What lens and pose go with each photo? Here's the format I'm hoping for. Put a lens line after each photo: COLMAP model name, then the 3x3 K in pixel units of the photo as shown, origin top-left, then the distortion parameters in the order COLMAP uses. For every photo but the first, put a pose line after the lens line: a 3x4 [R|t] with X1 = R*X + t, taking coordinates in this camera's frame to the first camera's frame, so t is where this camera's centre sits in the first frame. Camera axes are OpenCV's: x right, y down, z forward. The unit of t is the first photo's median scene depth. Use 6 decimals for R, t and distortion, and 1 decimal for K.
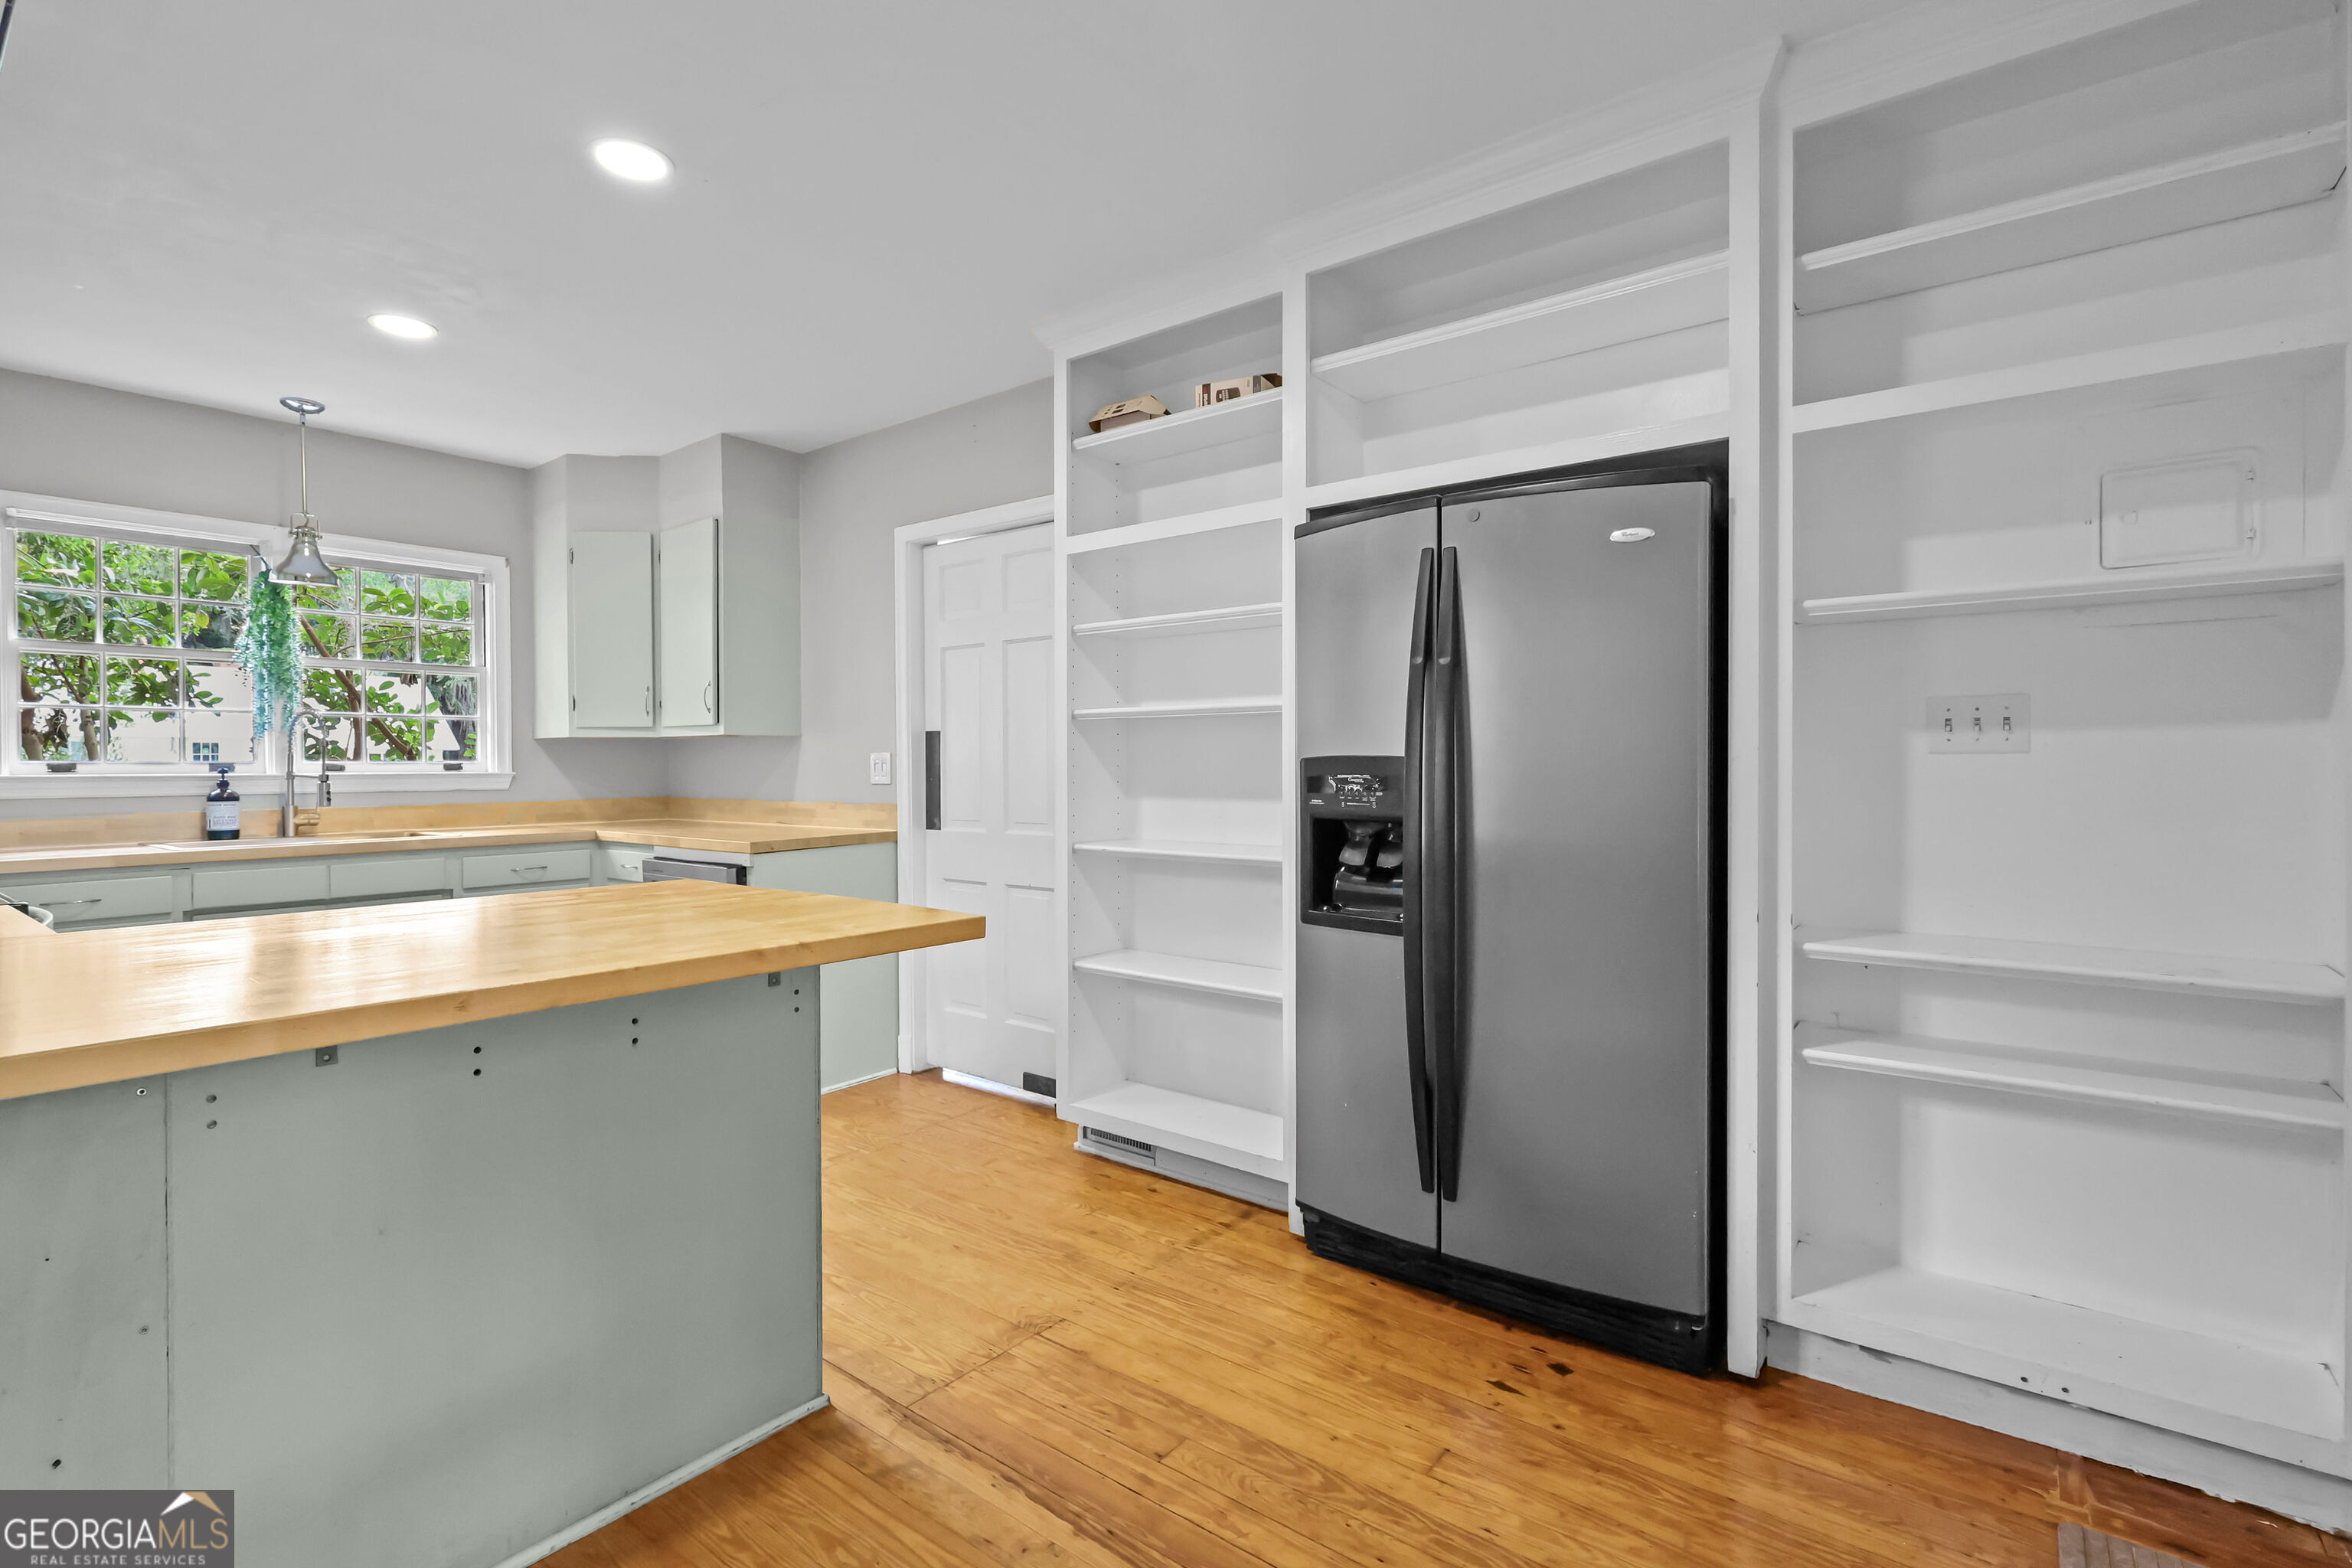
lens RADIAL K [[1105.8, 0, 1200.5], [0, 1105.8, 763.0], [0, 0, 1]] dist [-0.000370, 0.002536]
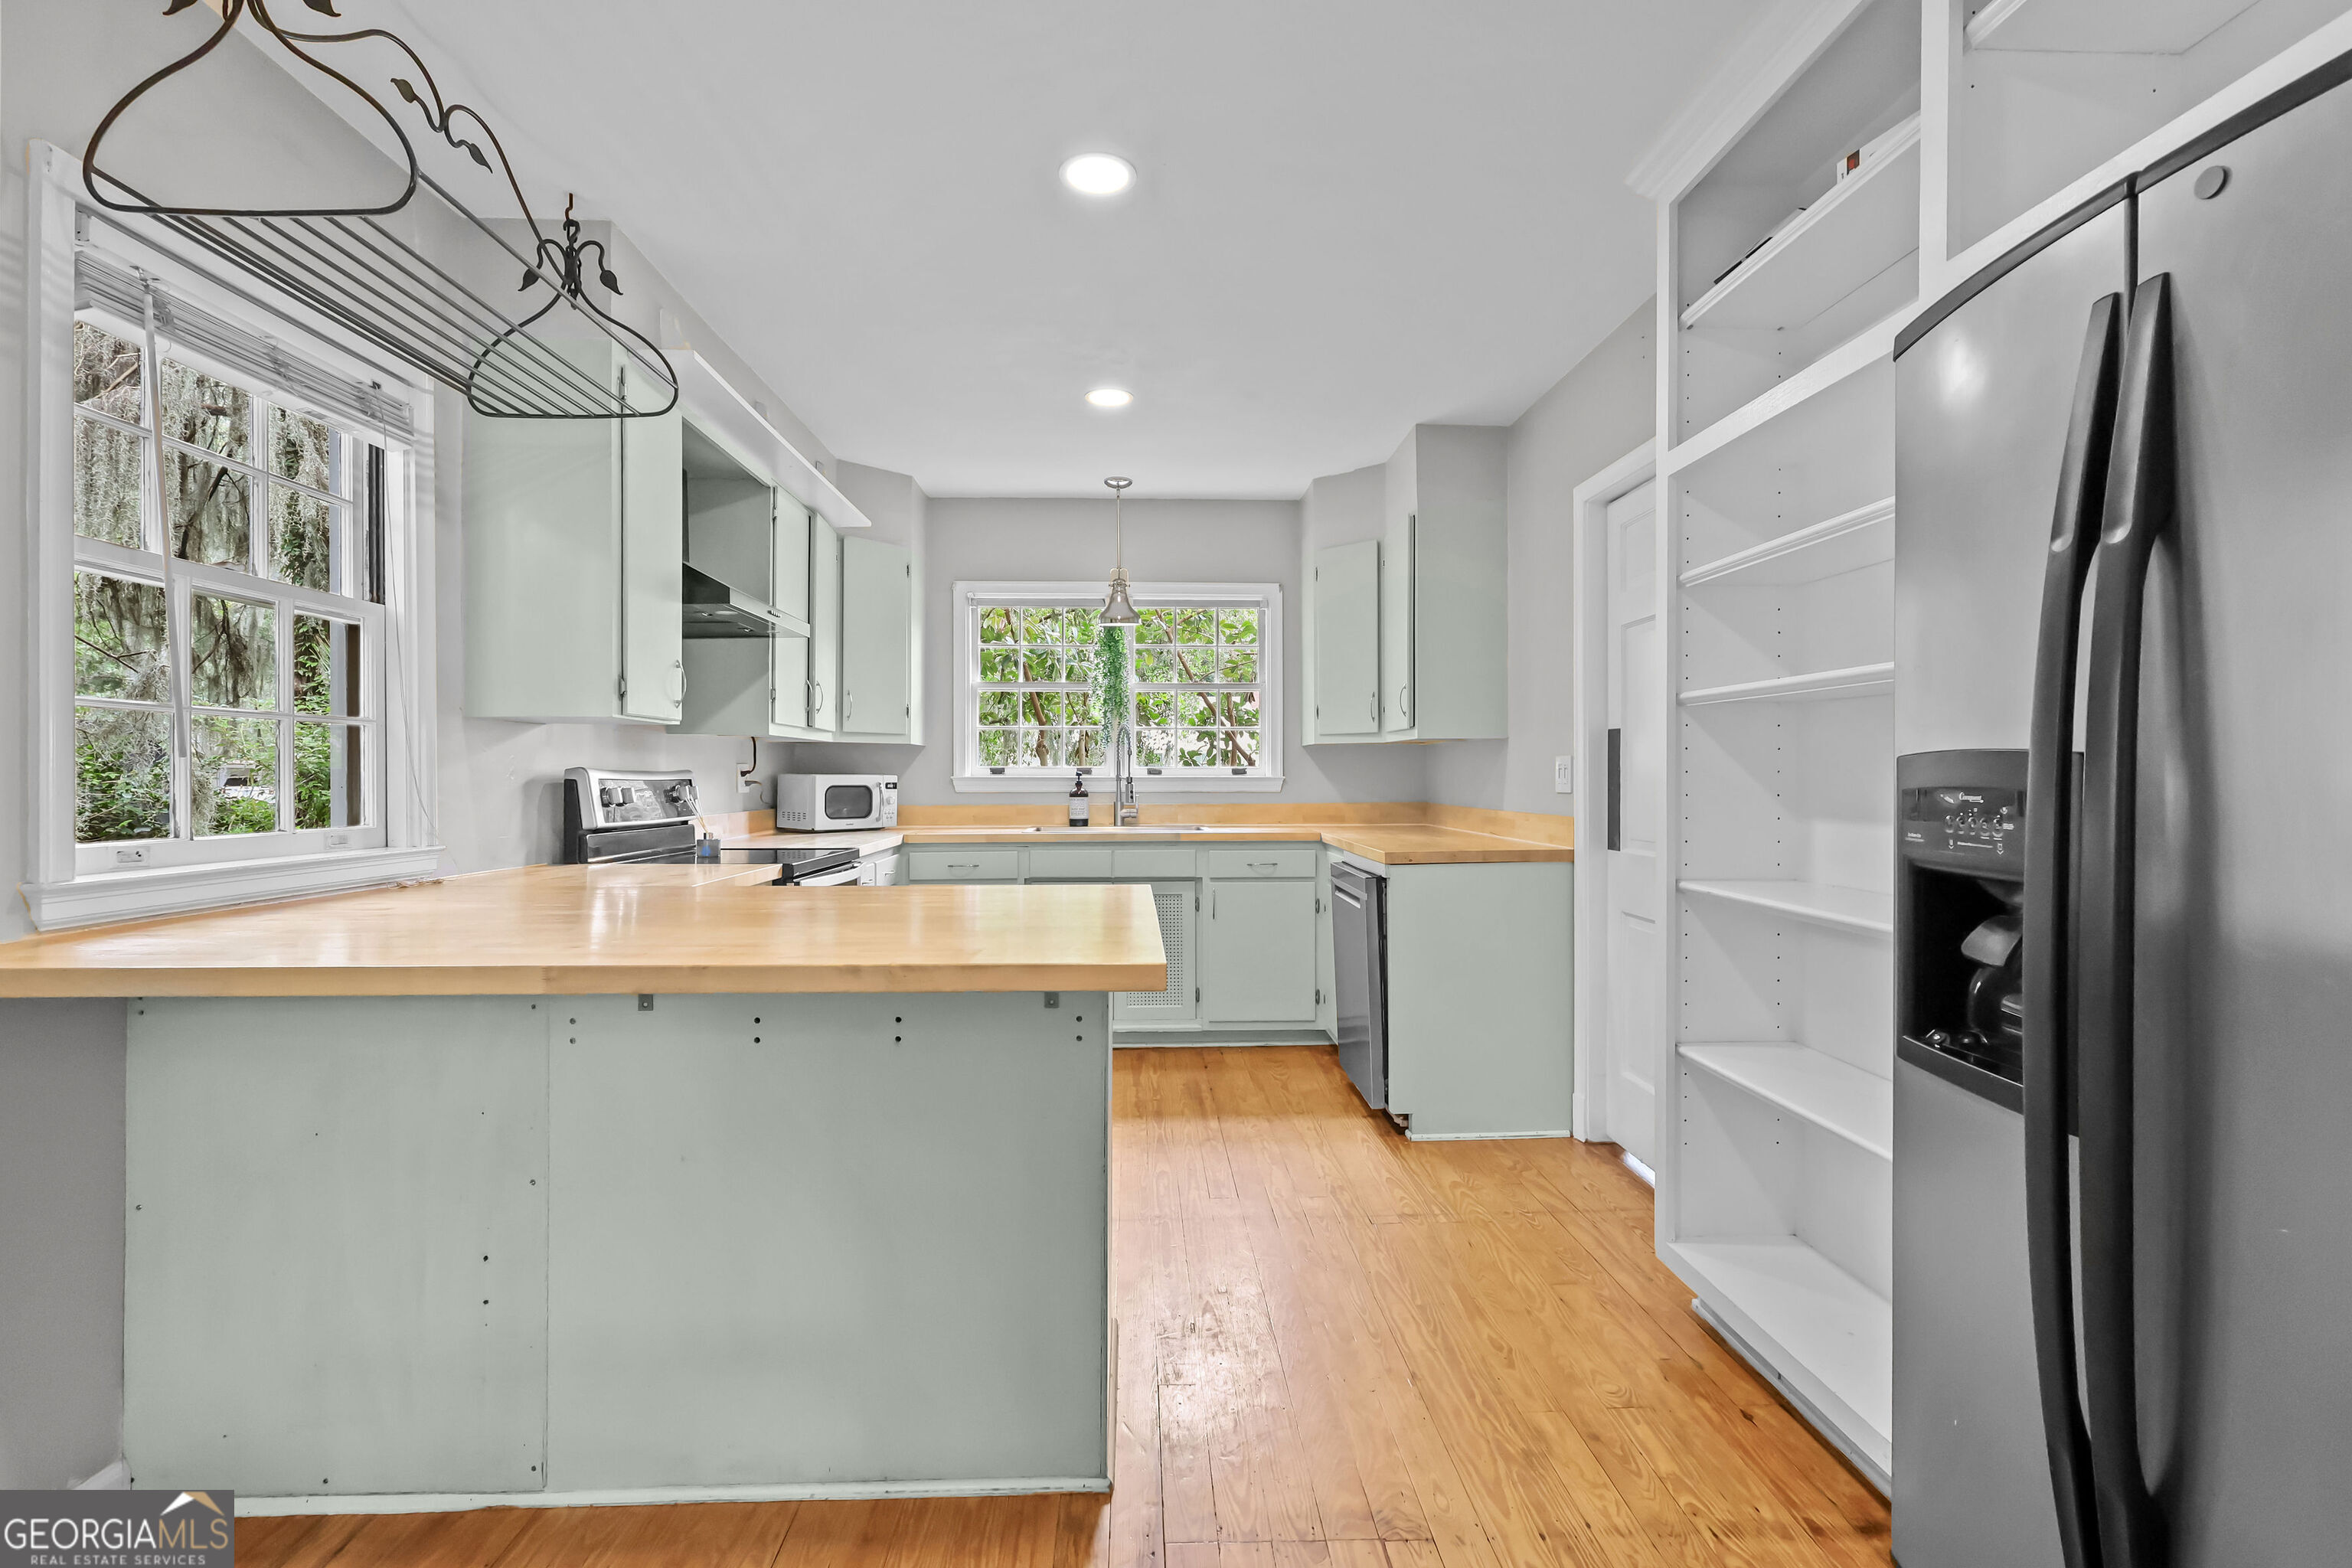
lens RADIAL K [[1105.8, 0, 1155.4], [0, 1105.8, 776.6], [0, 0, 1]] dist [-0.000370, 0.002536]
pose [[0.631772, 0.006196, -0.775130, 0.188508], [-0.001840, 0.999977, 0.006494, 0.001869], [0.775152, -0.002677, 0.631769, 0.242808]]
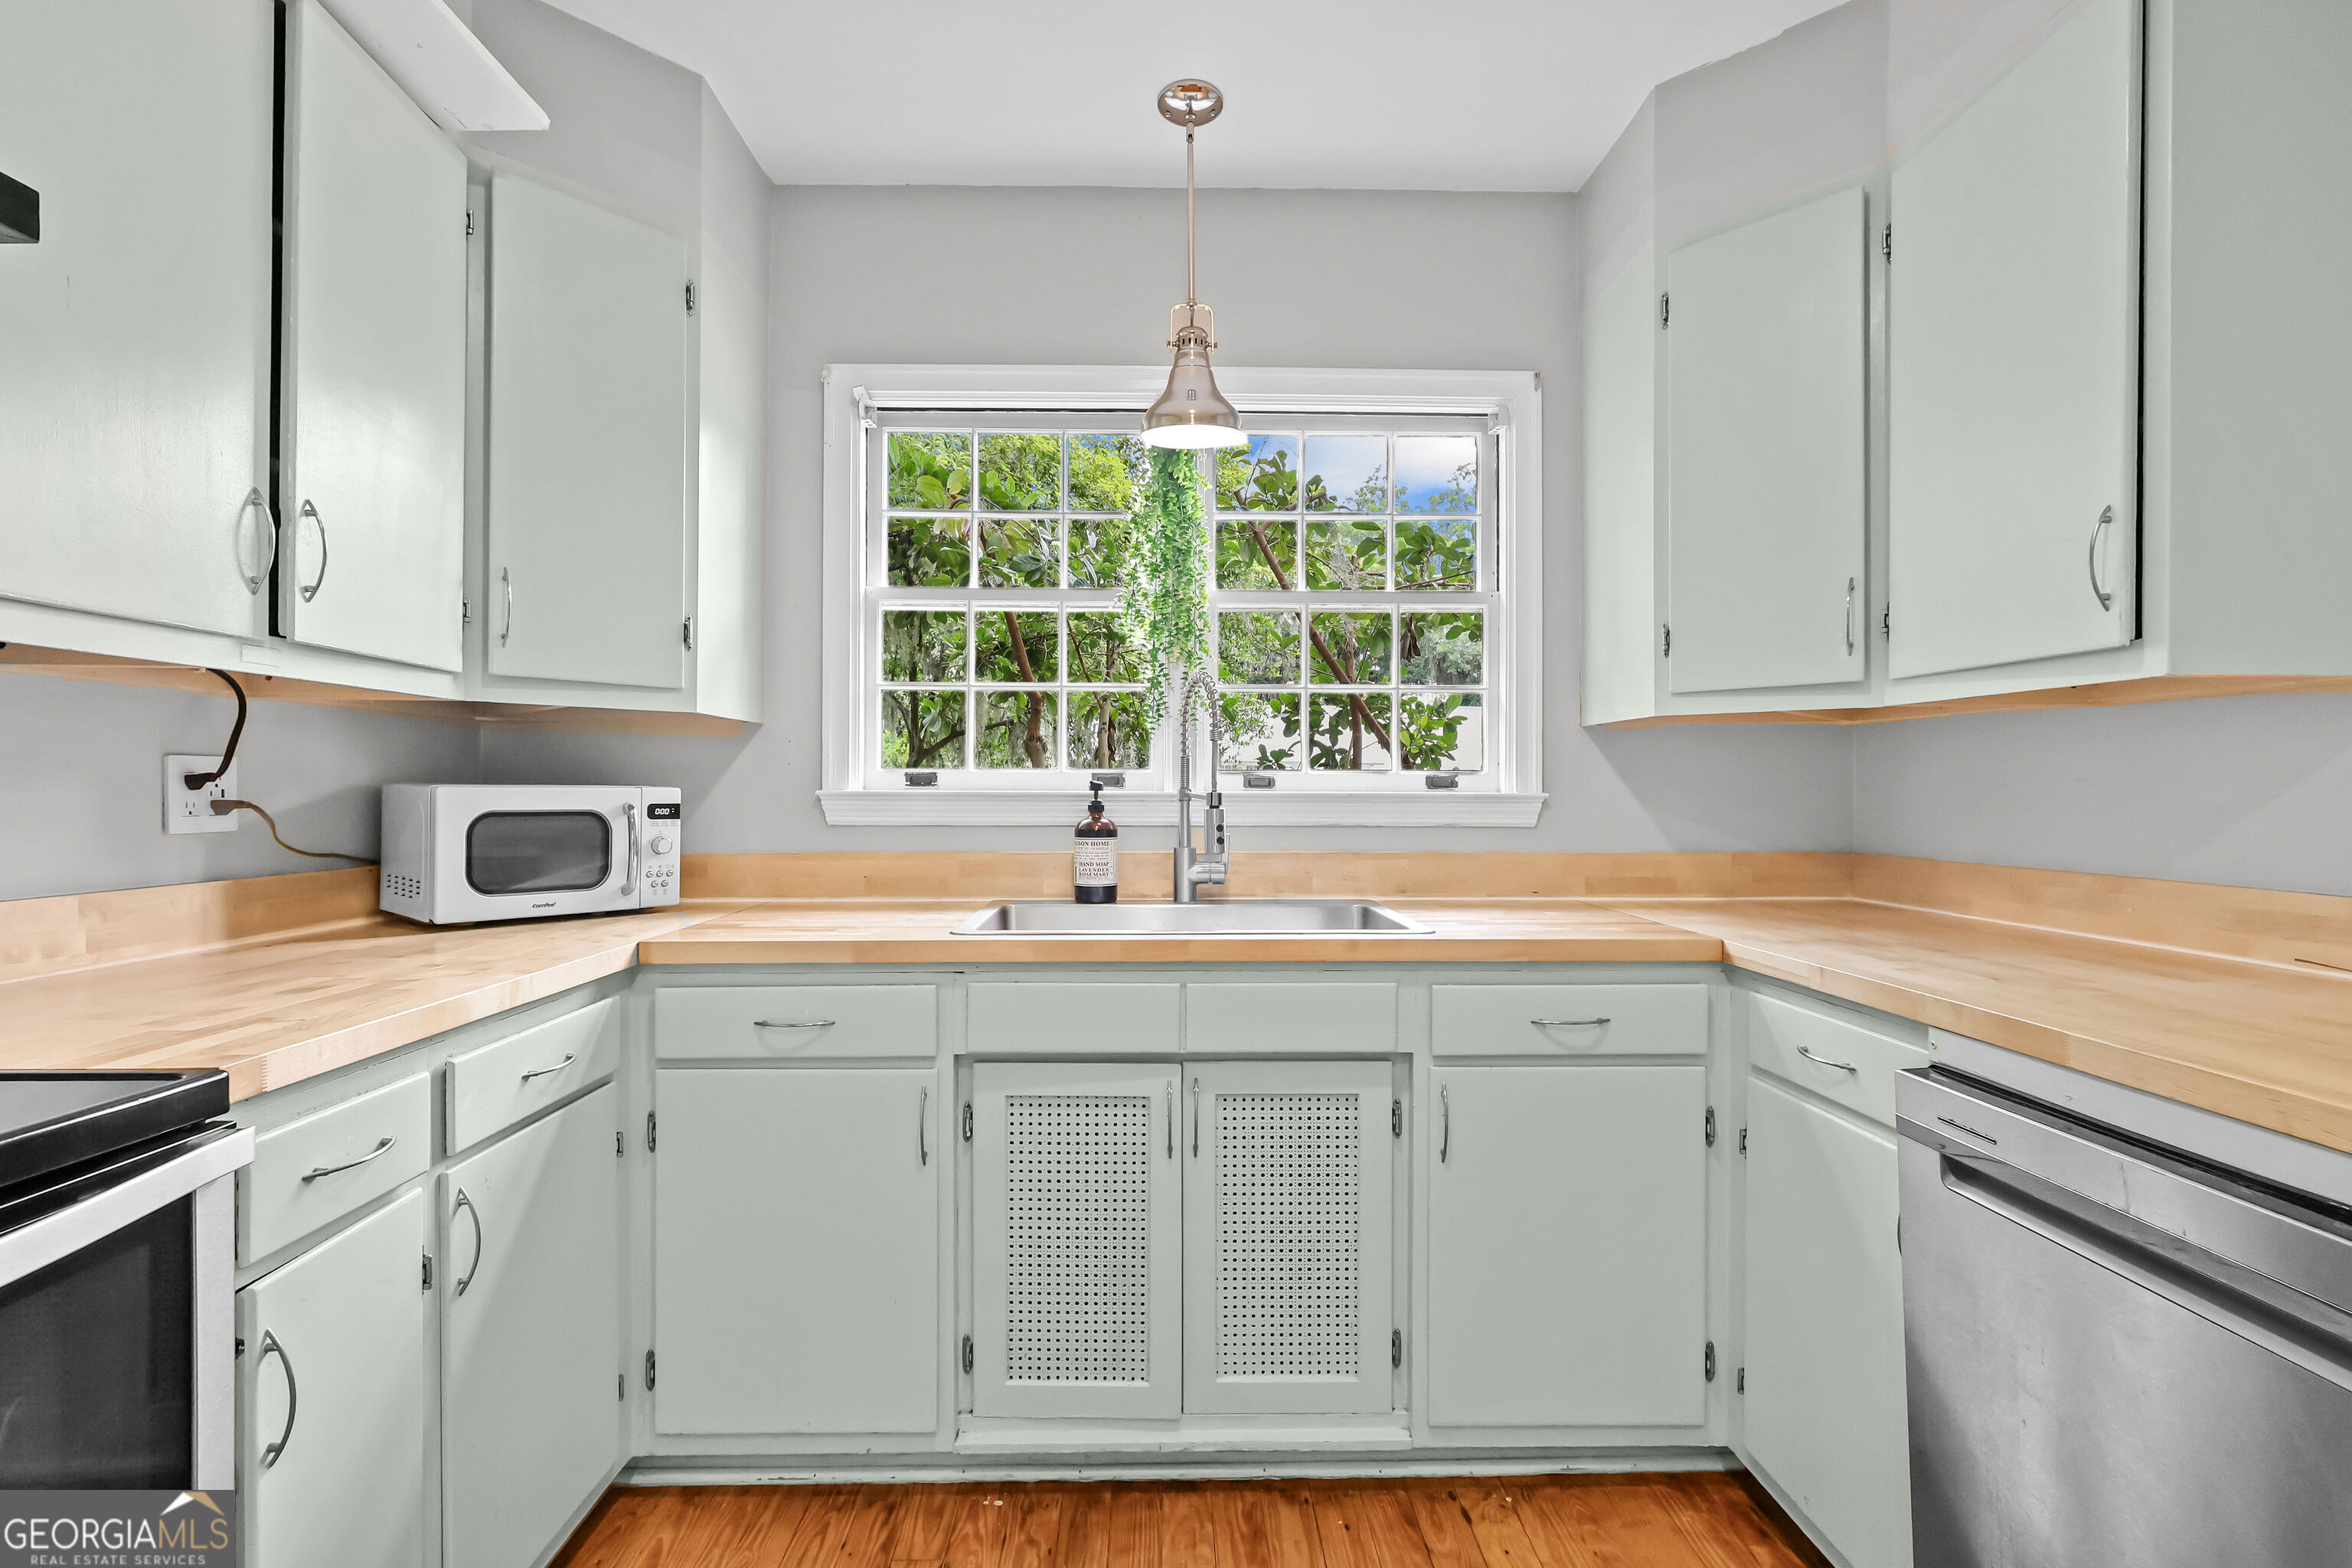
lens RADIAL K [[1105.8, 0, 1132.2], [0, 1105.8, 799.4], [0, 0, 1]] dist [-0.000370, 0.002536]
pose [[0.601105, 0.013588, -0.799055, -0.399640], [-0.004471, 0.999897, 0.013641, 0.006474], [0.799158, -0.004627, 0.601104, 0.659646]]
